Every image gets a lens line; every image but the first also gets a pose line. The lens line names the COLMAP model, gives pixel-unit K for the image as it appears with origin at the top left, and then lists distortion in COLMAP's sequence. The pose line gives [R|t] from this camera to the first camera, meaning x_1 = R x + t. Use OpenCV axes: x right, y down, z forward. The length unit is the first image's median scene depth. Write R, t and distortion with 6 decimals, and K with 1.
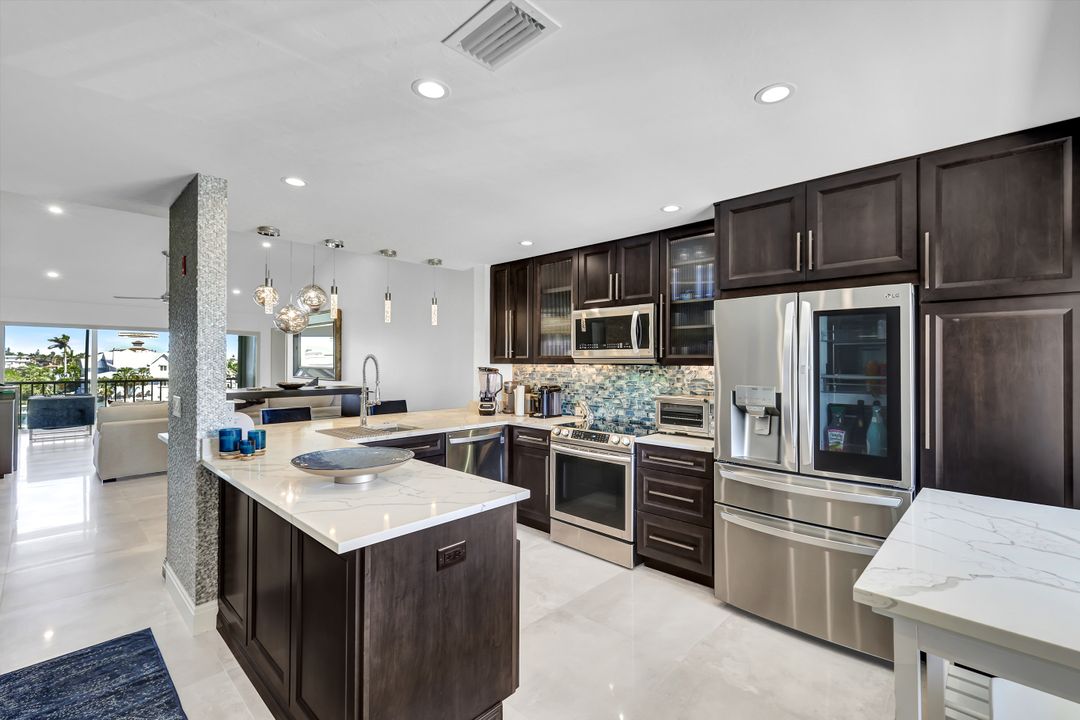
lens RADIAL K [[470.8, 0, 540.6], [0, 470.8, 355.3], [0, 0, 1]] dist [0.000223, -0.002175]
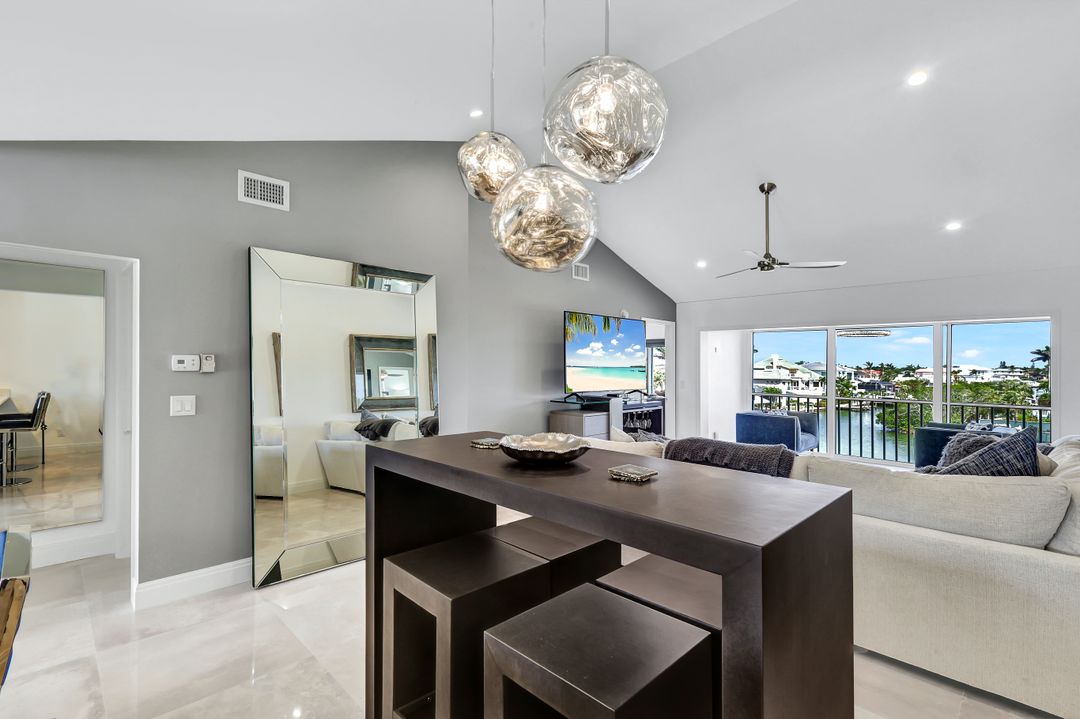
lens RADIAL K [[495.6, 0, 544.9], [0, 495.6, 368.9], [0, 0, 1]] dist [0.000189, 0.000728]
pose [[-0.027010, -0.000481, -0.999635, -0.011470], [0.000728, 1.000000, -0.000501, 0.000798], [0.999635, -0.000742, -0.027009, 0.051642]]
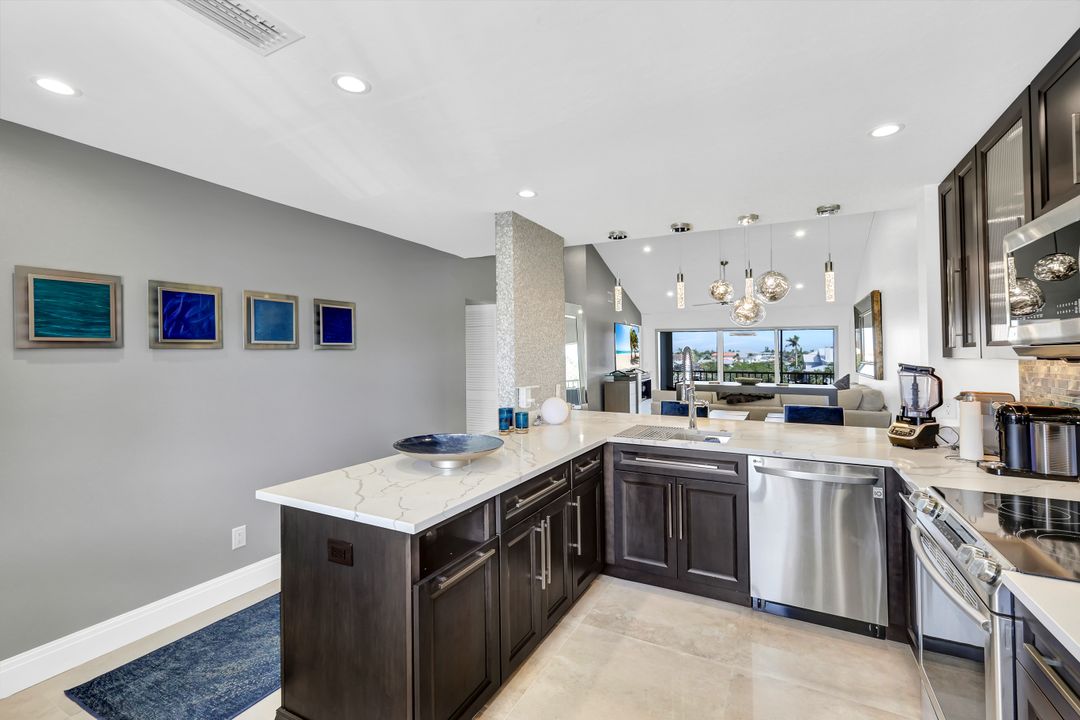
lens RADIAL K [[470.8, 0, 553.4], [0, 470.8, 352.3], [0, 0, 1]] dist [0.000223, -0.002175]
pose [[0.289156, -0.008530, -0.957244, 0.013636], [0.011729, 0.999917, -0.005367, 0.000380], [0.957210, -0.009676, 0.289232, 0.018019]]
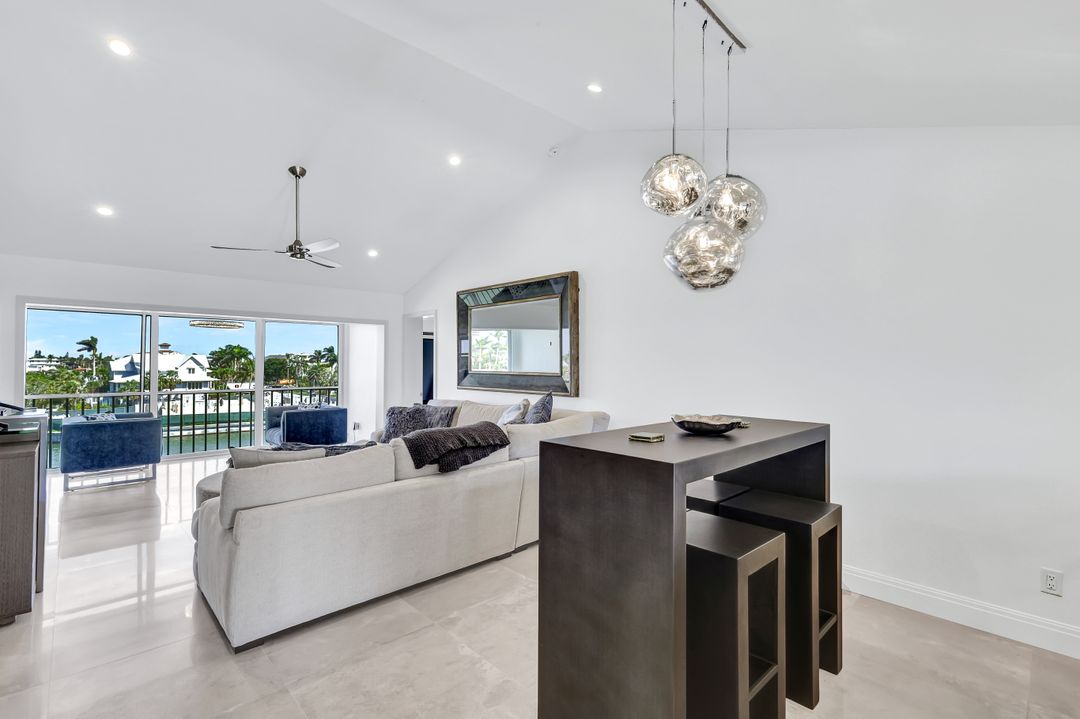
lens RADIAL K [[495.6, 0, 538.0], [0, 495.6, 353.8], [0, 0, 1]] dist [0.000189, 0.000728]
pose [[0.998193, -0.003789, -0.059970, -0.032901], [0.003466, 0.999979, -0.005481, 0.000459], [0.059989, 0.005263, 0.998185, 0.029701]]
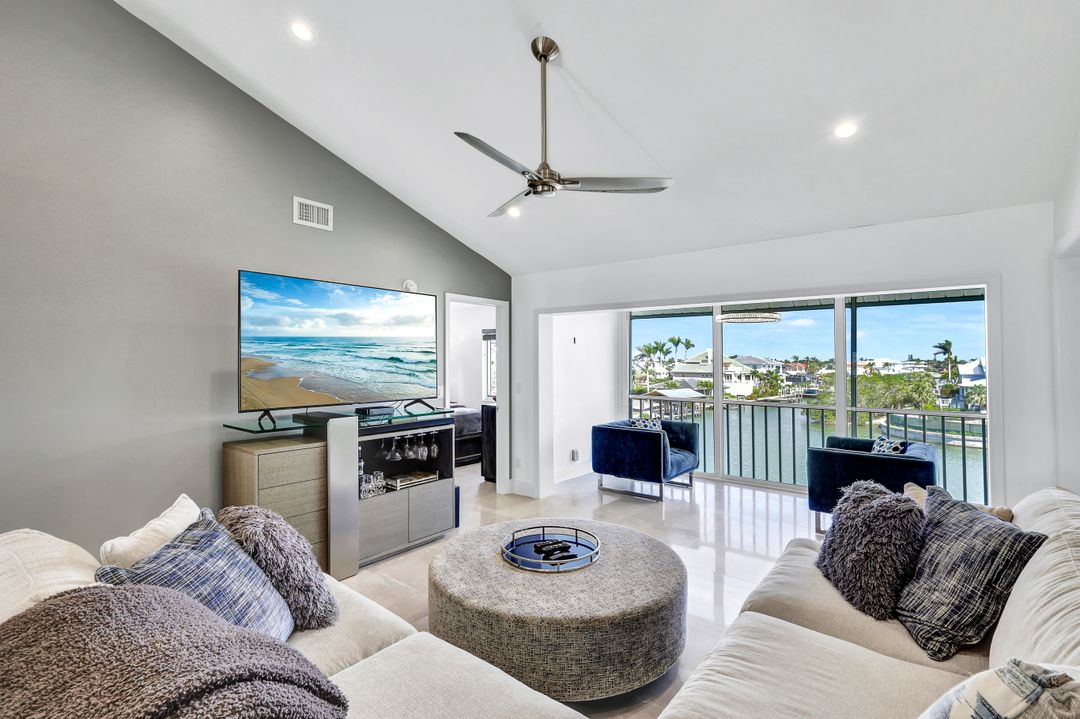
lens RADIAL K [[495.6, 0, 547.7], [0, 495.6, 356.5], [0, 0, 1]] dist [0.000189, 0.000728]
pose [[0.086910, -0.015791, -0.996091, -0.031347], [0.006959, 0.999860, -0.015243, 0.000536], [0.996192, -0.005607, 0.087007, 0.068030]]
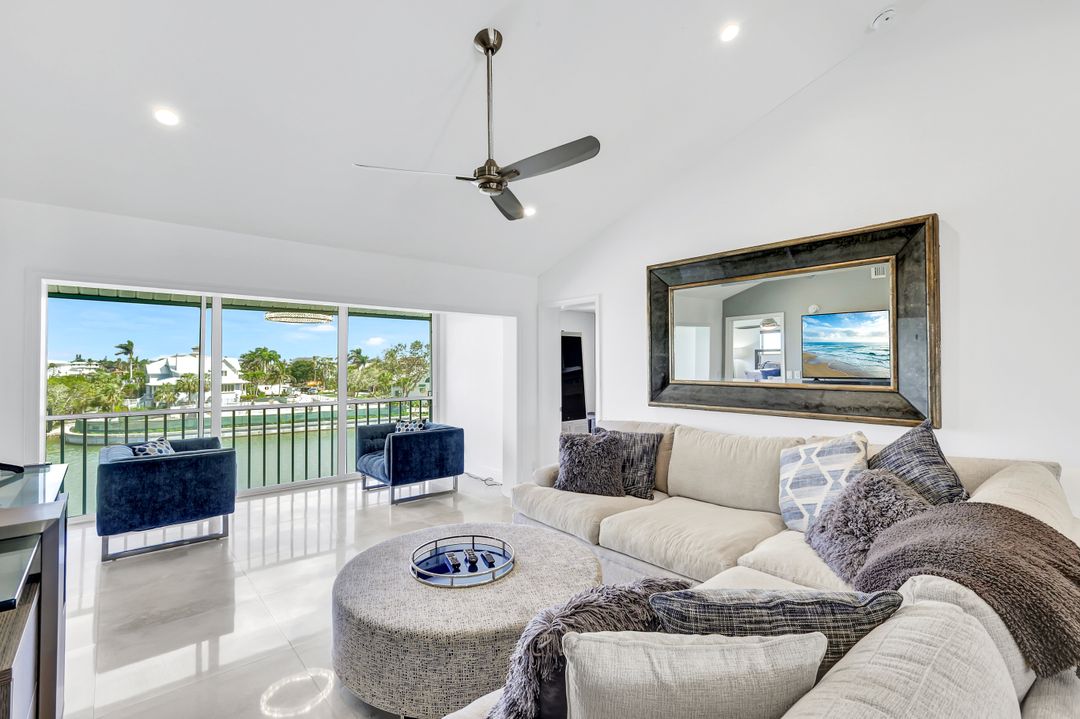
lens RADIAL K [[495.6, 0, 537.5], [0, 495.6, 352.1], [0, 0, 1]] dist [0.000189, 0.000728]
pose [[0.994648, -0.010760, -0.102760, -0.050810], [0.009705, 0.999895, -0.010758, 0.000212], [0.102865, 0.009703, 0.994648, 0.046397]]
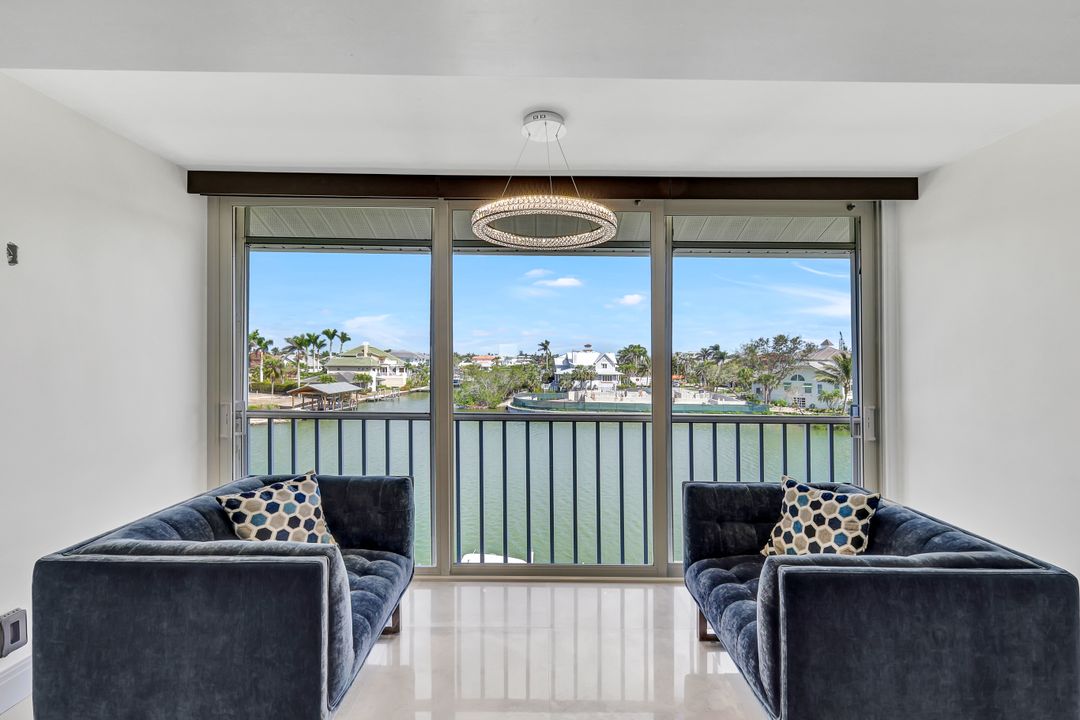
lens RADIAL K [[470.8, 0, 537.8], [0, 470.8, 353.1], [0, 0, 1]] dist [0.000223, -0.002175]
pose [[0.685648, -0.007066, -0.727899, -0.065022], [0.003760, 0.999974, -0.006165, 0.001525], [0.727924, 0.001490, 0.685657, 0.078657]]
